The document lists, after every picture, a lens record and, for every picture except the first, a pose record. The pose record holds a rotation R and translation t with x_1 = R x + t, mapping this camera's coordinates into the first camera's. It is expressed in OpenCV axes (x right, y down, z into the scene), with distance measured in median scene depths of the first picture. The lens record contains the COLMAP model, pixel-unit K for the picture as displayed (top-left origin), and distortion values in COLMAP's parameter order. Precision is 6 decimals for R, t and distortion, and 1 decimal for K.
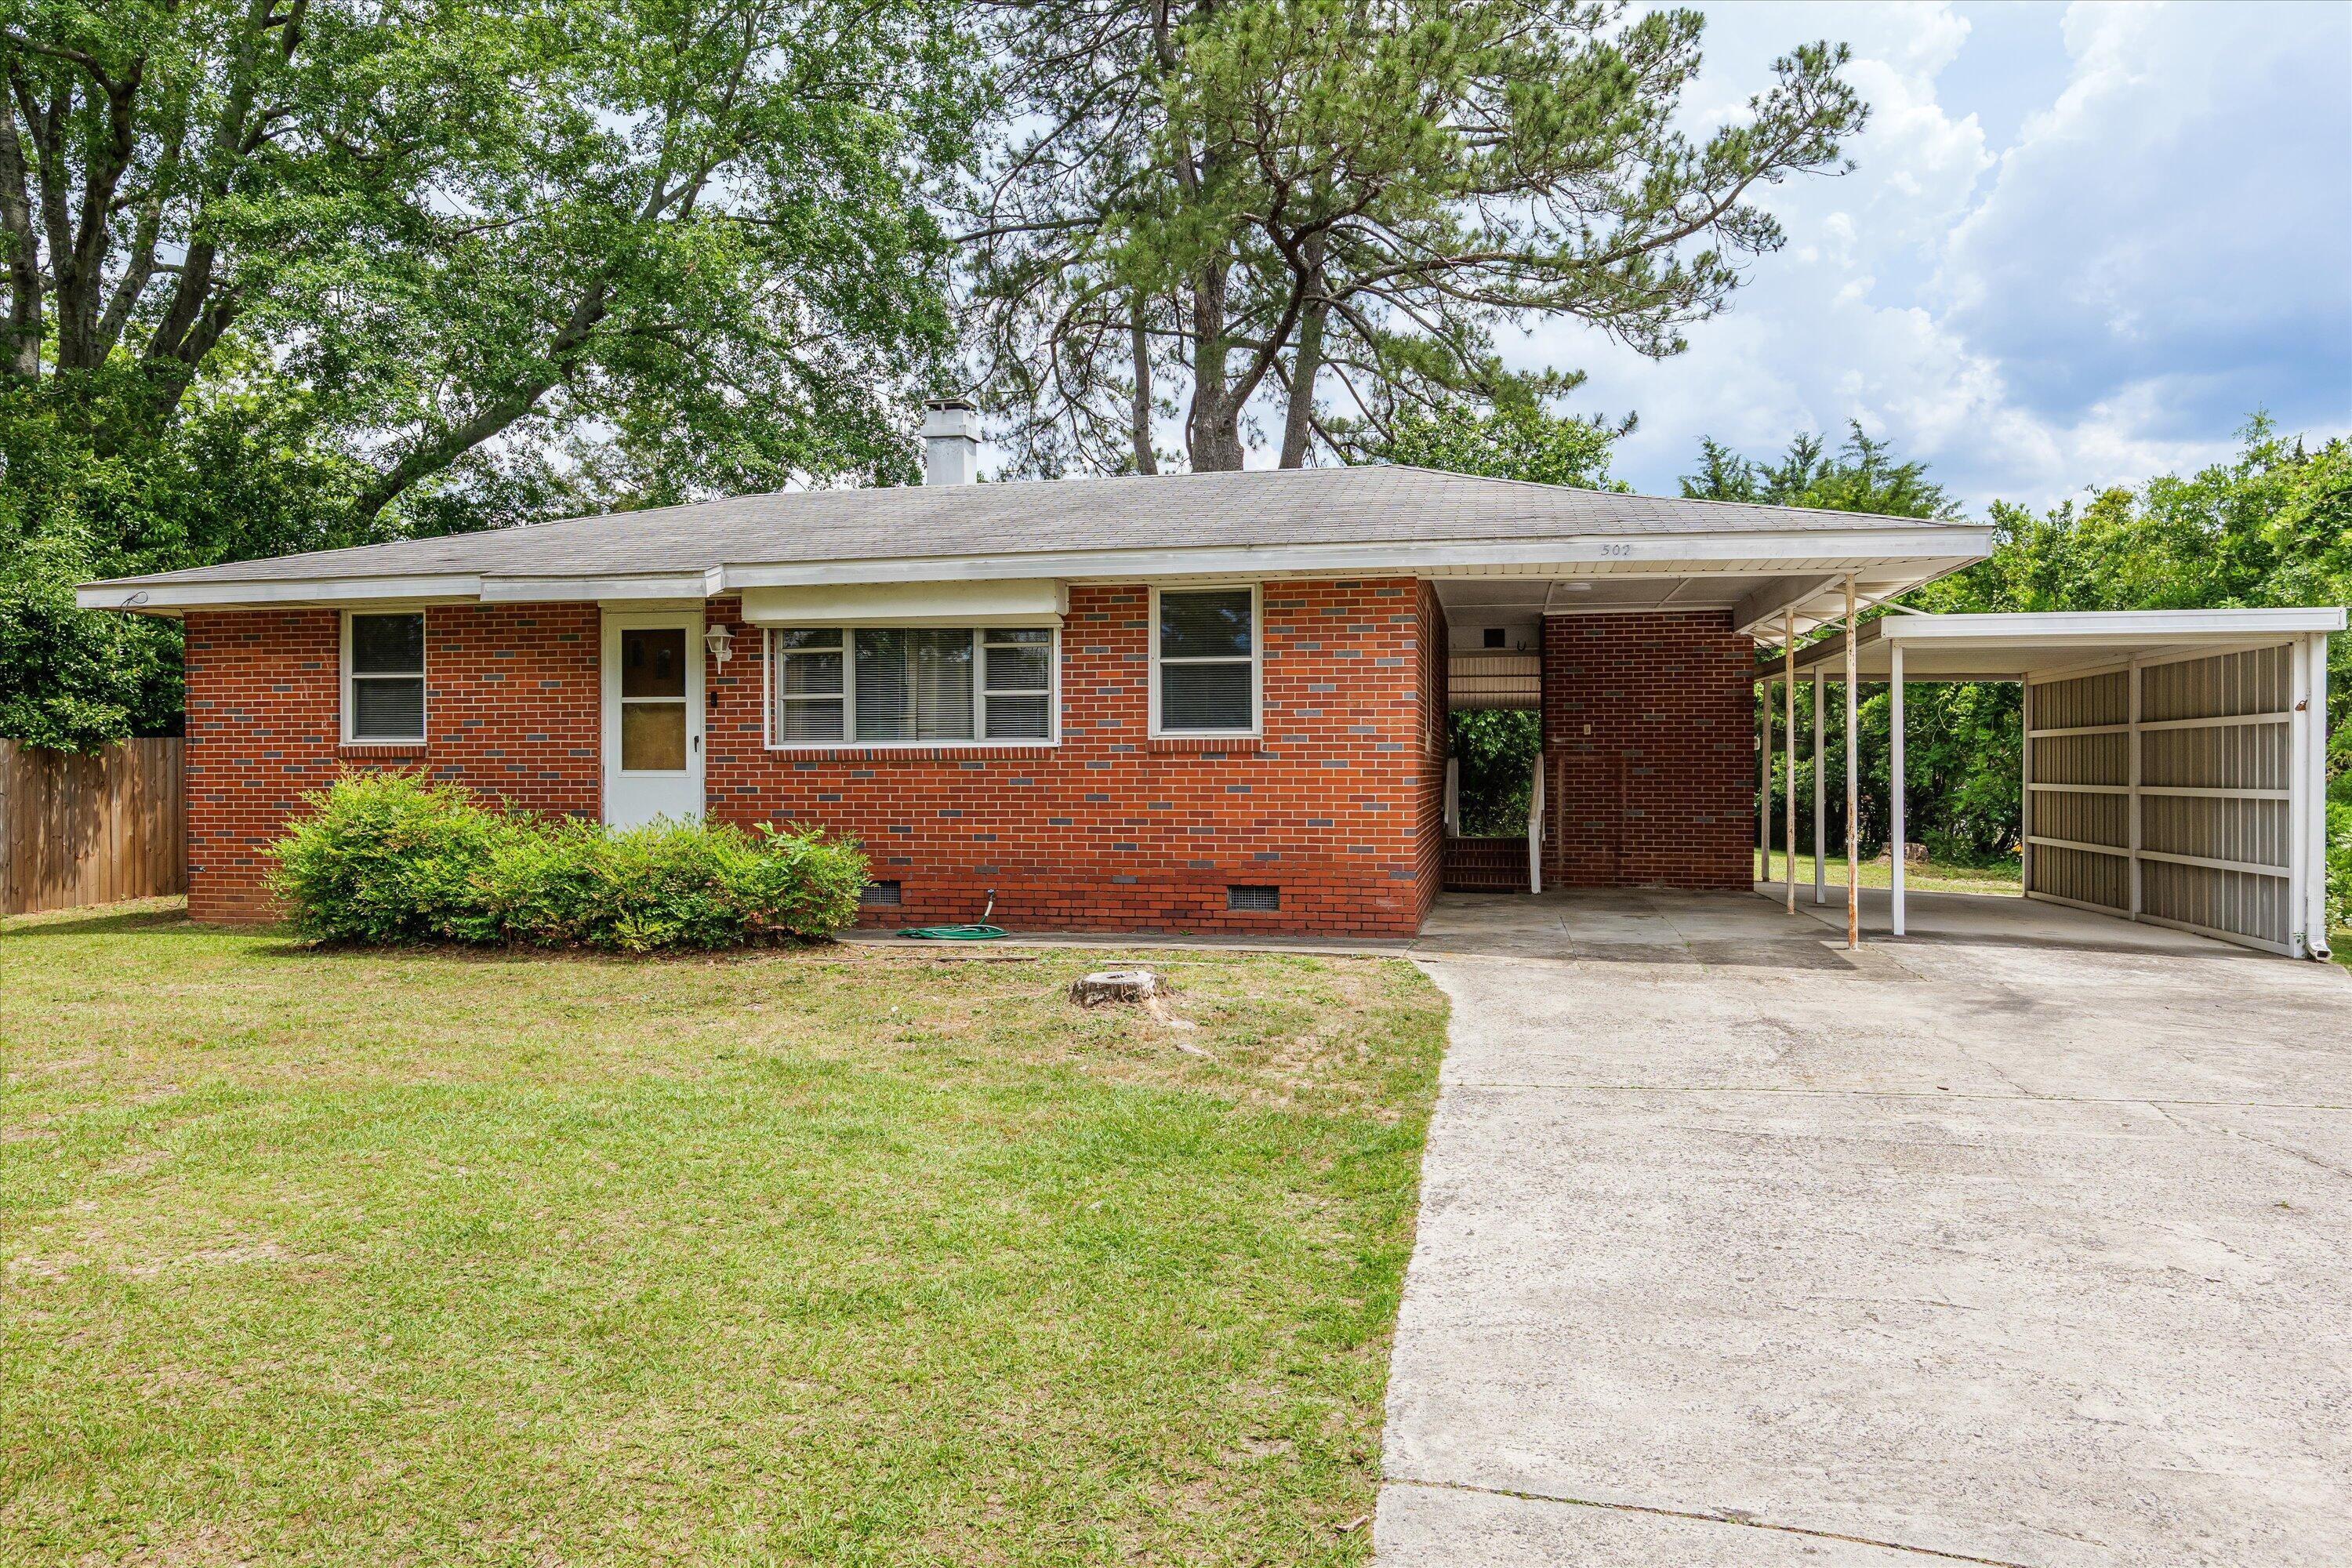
lens RADIAL K [[1480.7, 0, 1175.7], [0, 1480.7, 766.6], [0, 0, 1]] dist [0.006345, -0.007231]
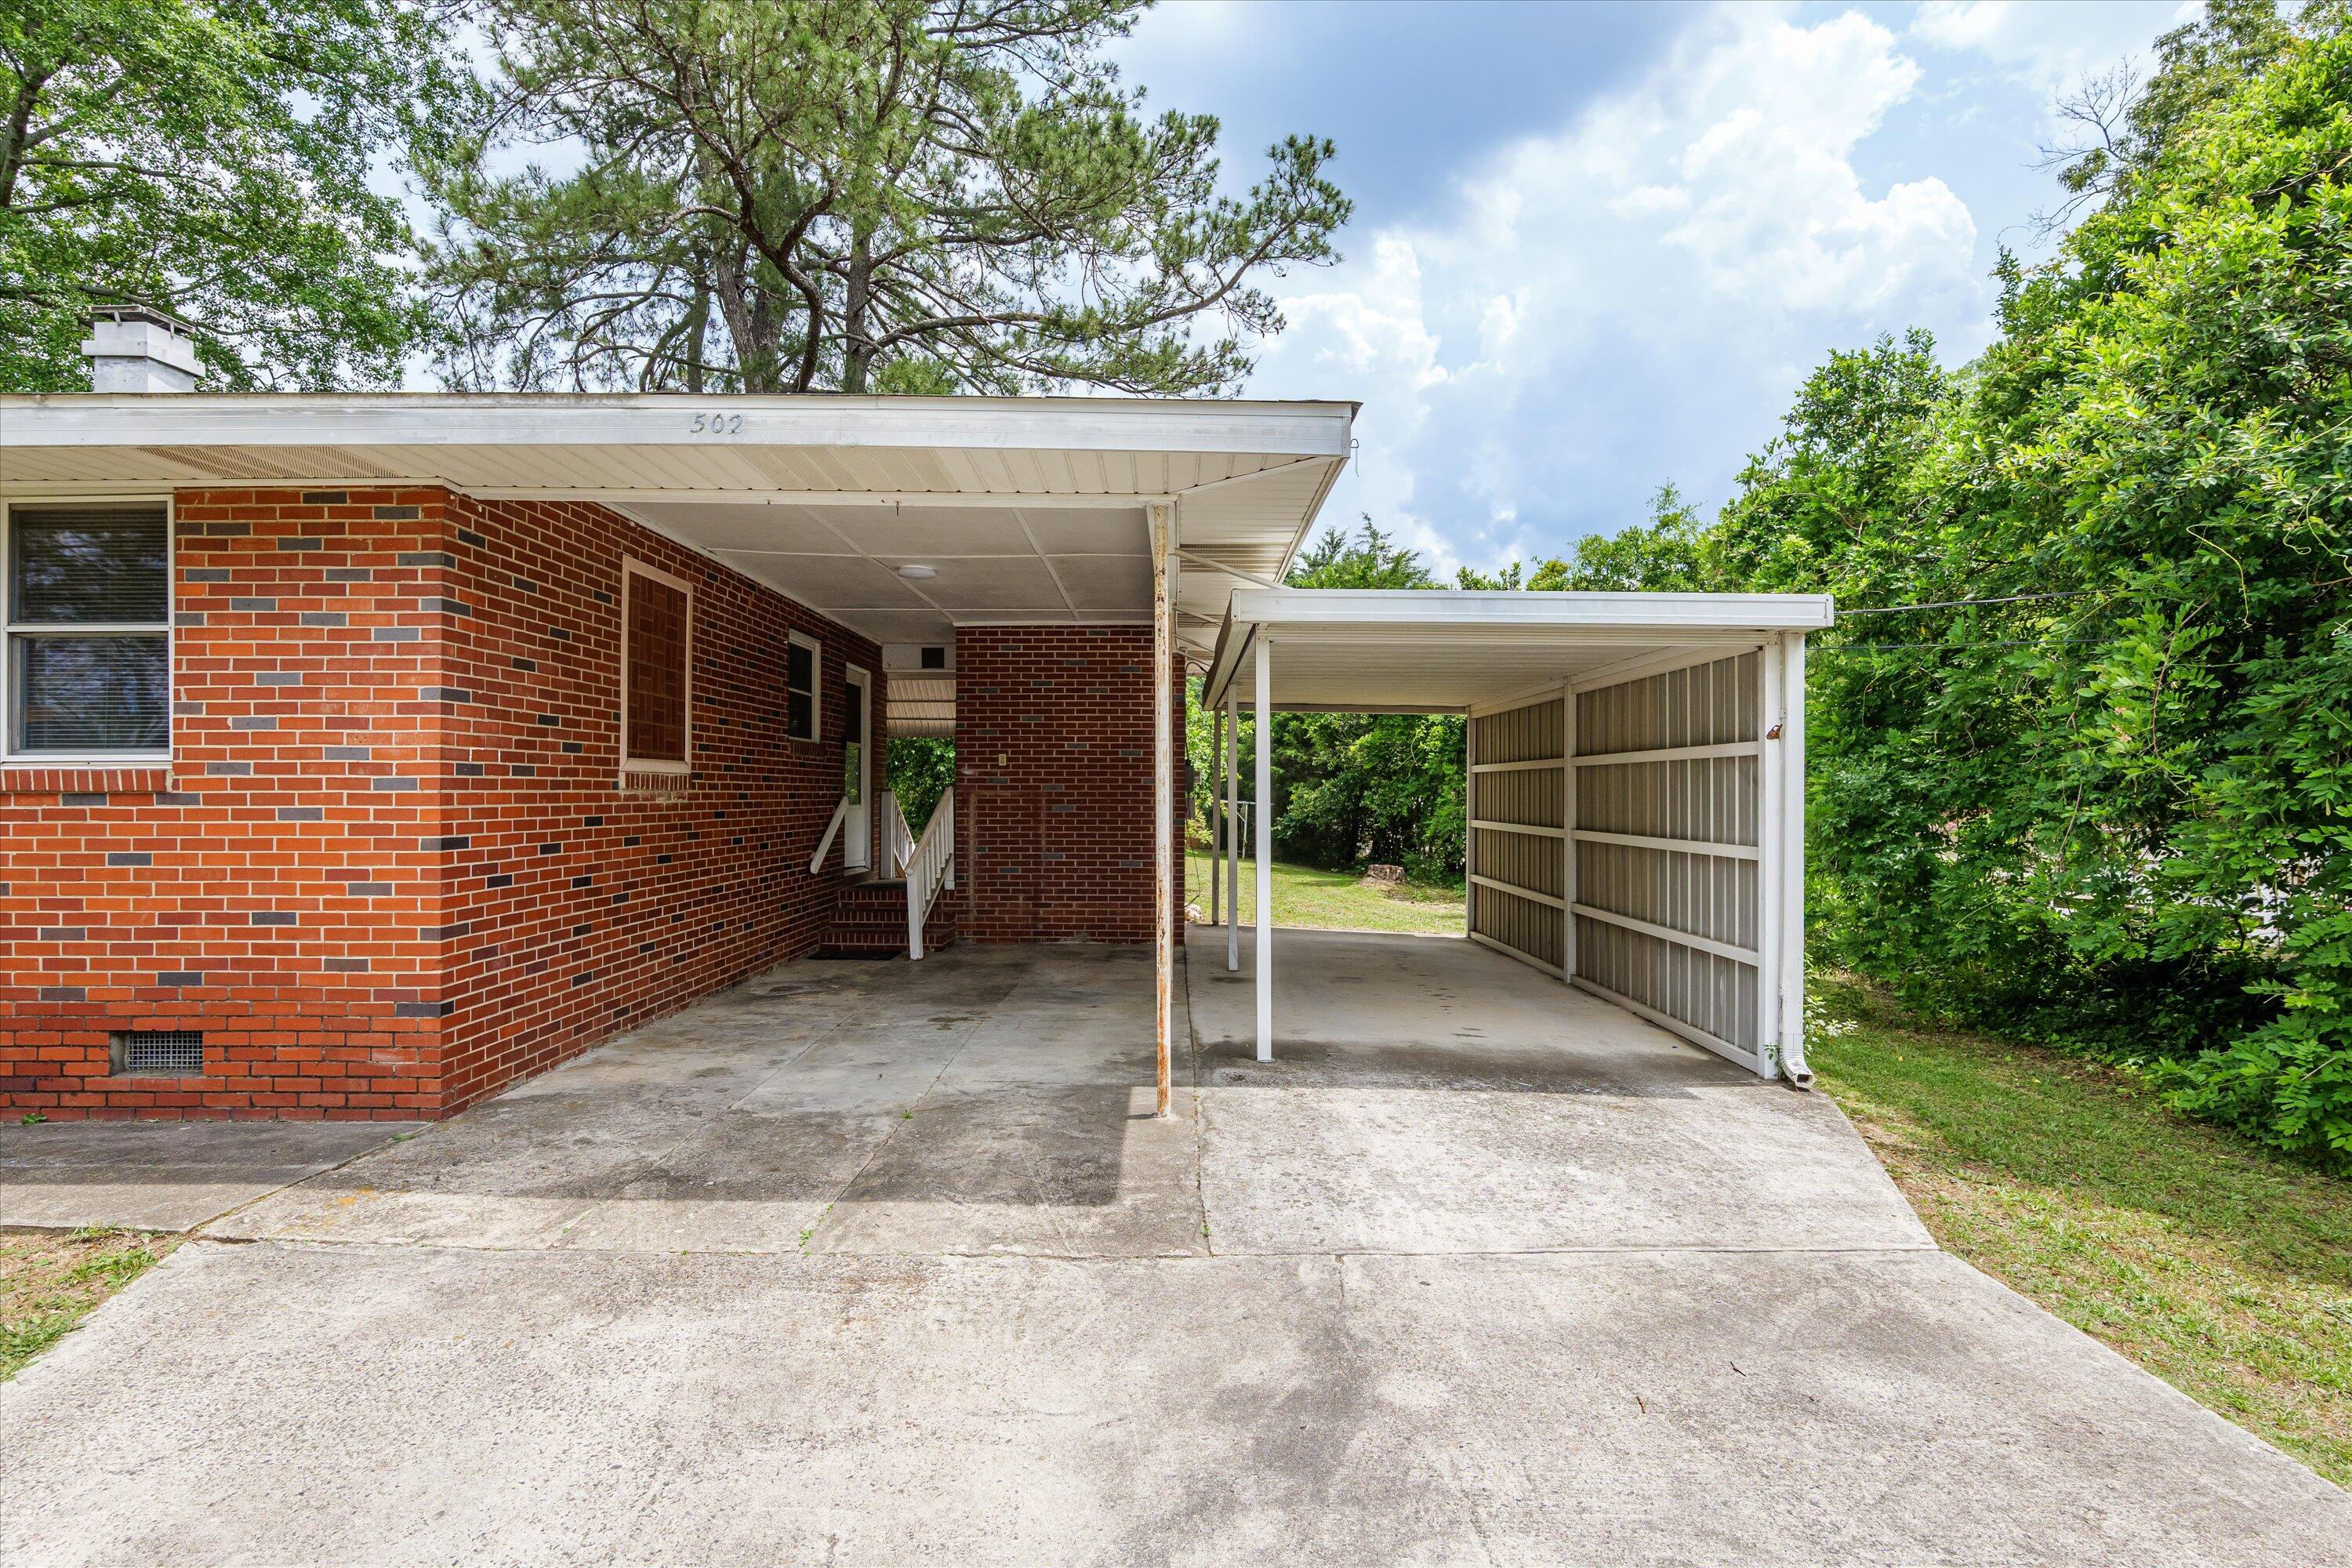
lens RADIAL K [[1086.3, 0, 1167.7], [0, 1086.3, 780.3], [0, 0, 1]] dist [-0.023107, 0.000523]
pose [[0.975819, 0.004112, 0.218543, 0.313480], [-0.002199, 0.999957, -0.008996, -0.010724], [-0.218571, 0.008298, 0.975786, 0.486999]]
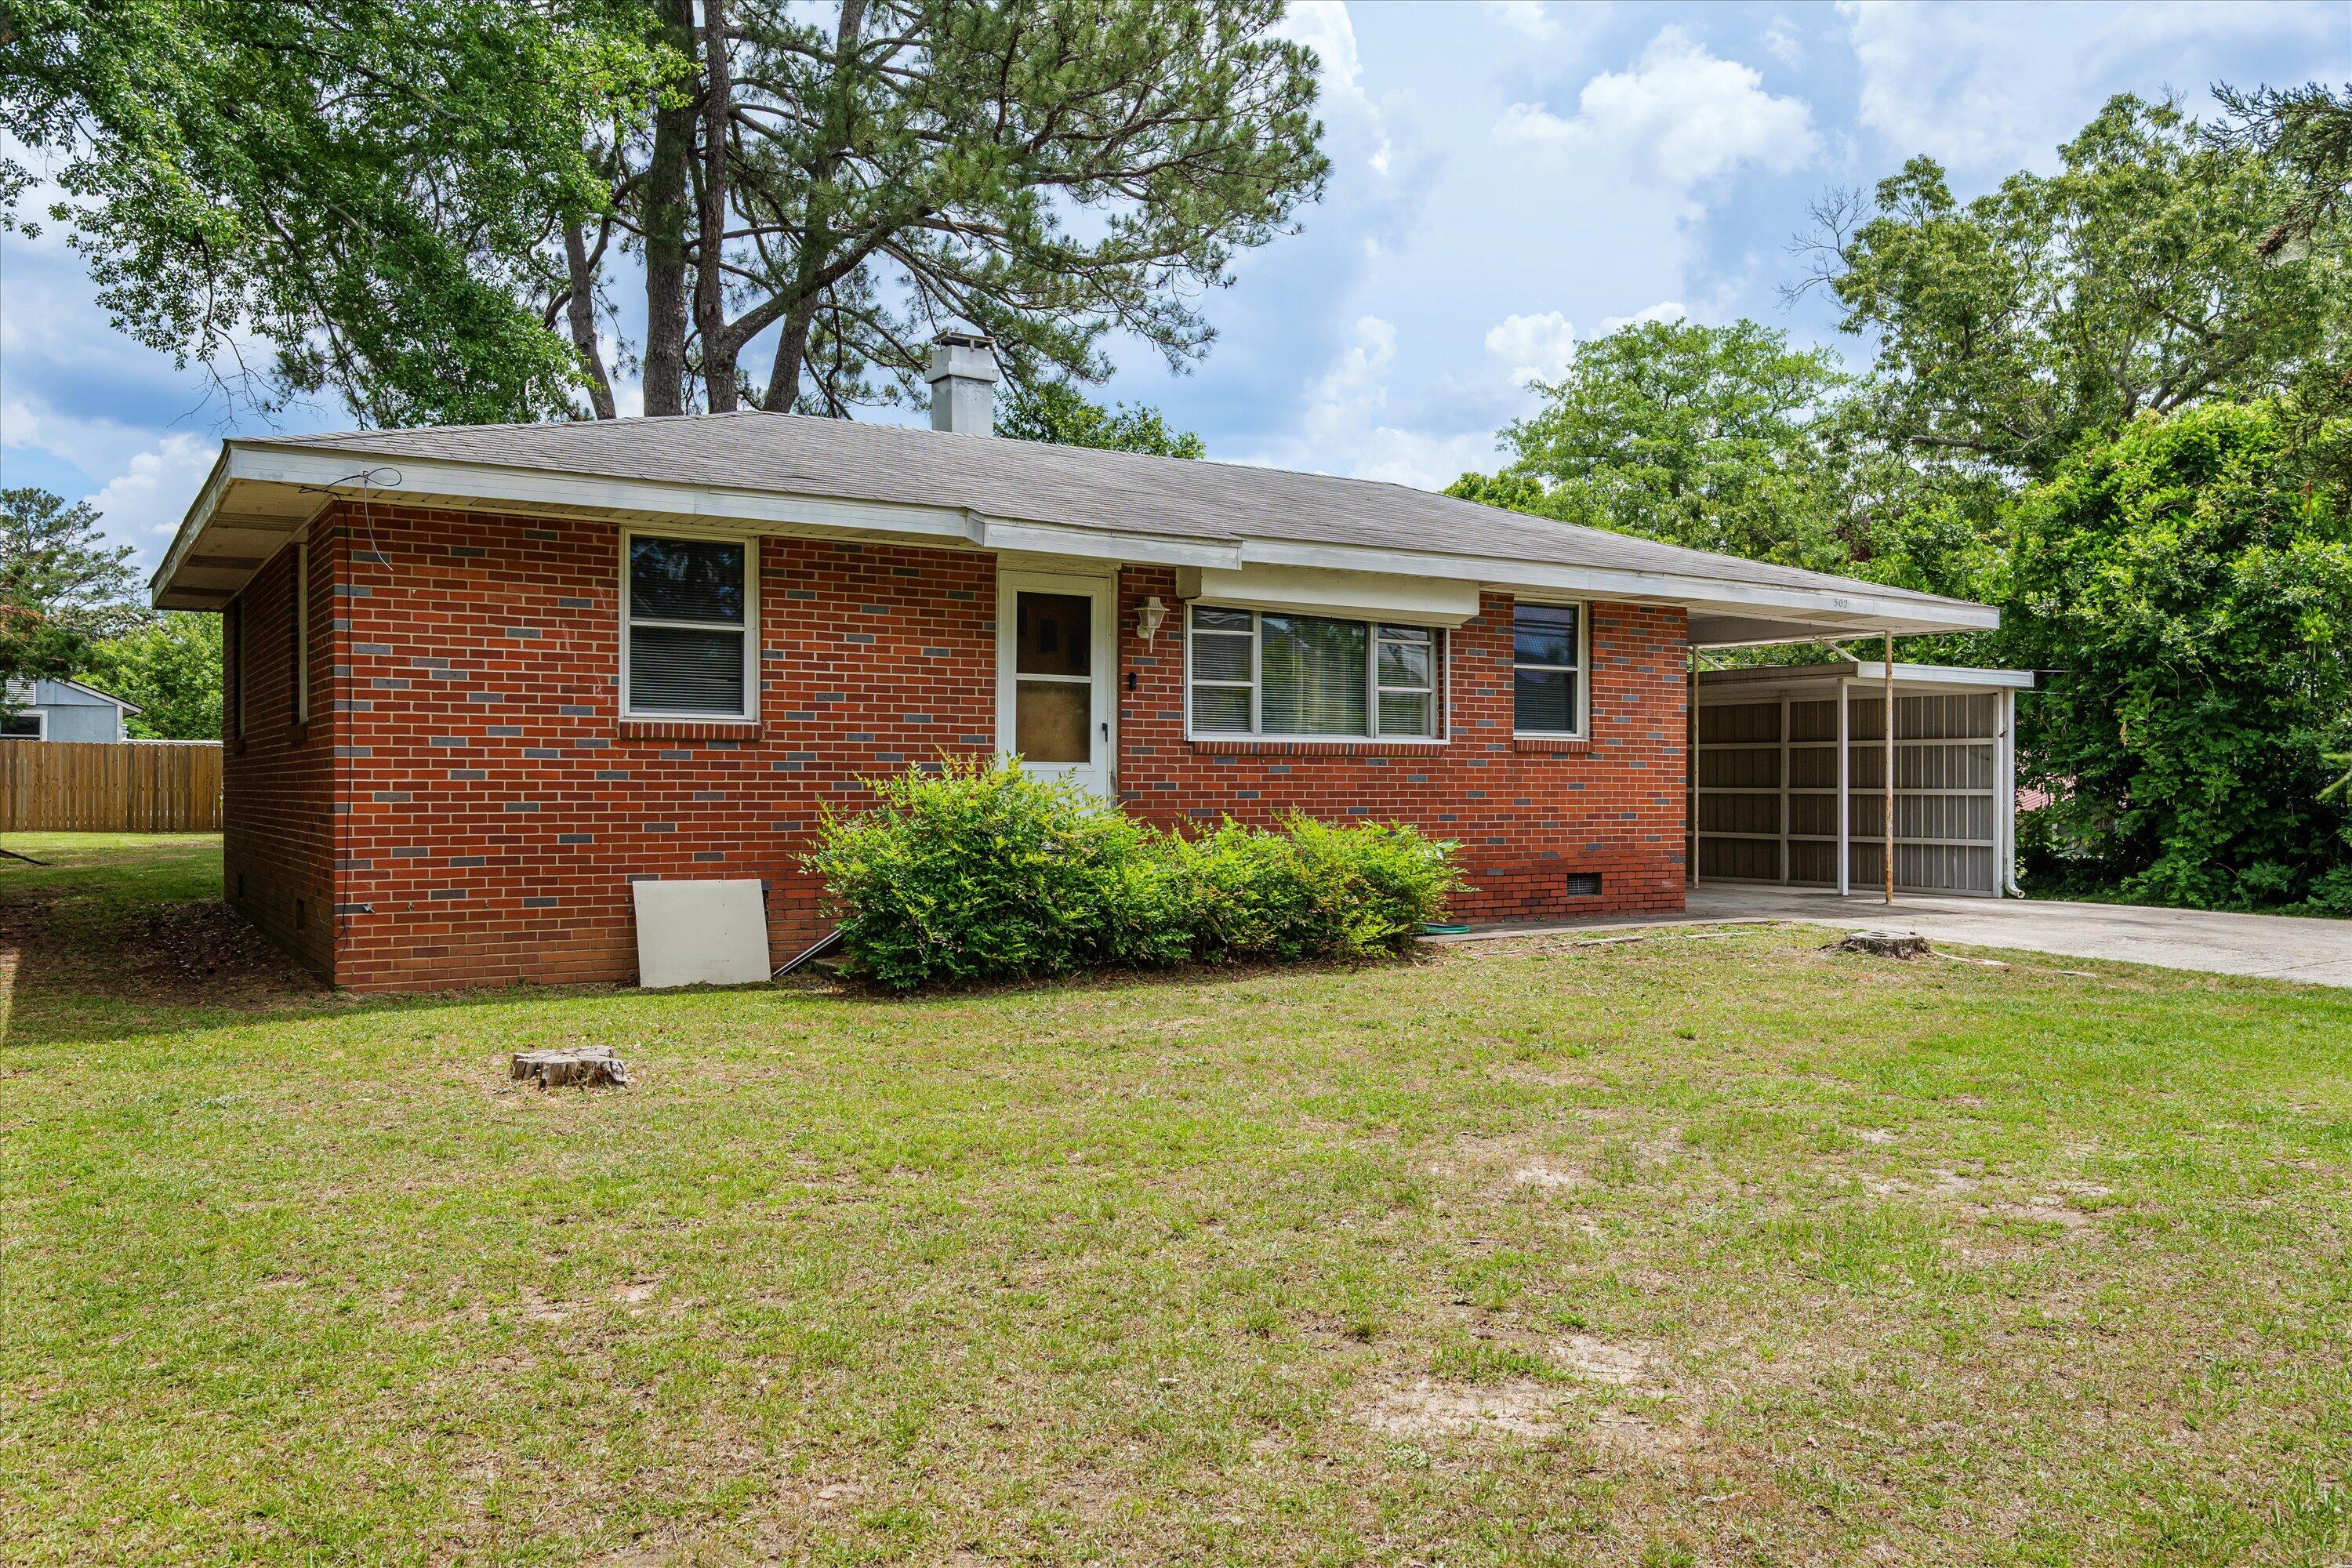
lens RADIAL K [[1916.9, 0, 1188.7], [0, 1916.9, 792.2], [0, 0, 1]] dist [0.001897, -0.002203]
pose [[0.702540, 0.001439, 0.711643, -1.099768], [-0.013186, 0.999853, 0.010996, 0.006785], [-0.711522, -0.017109, 0.702455, 0.185576]]
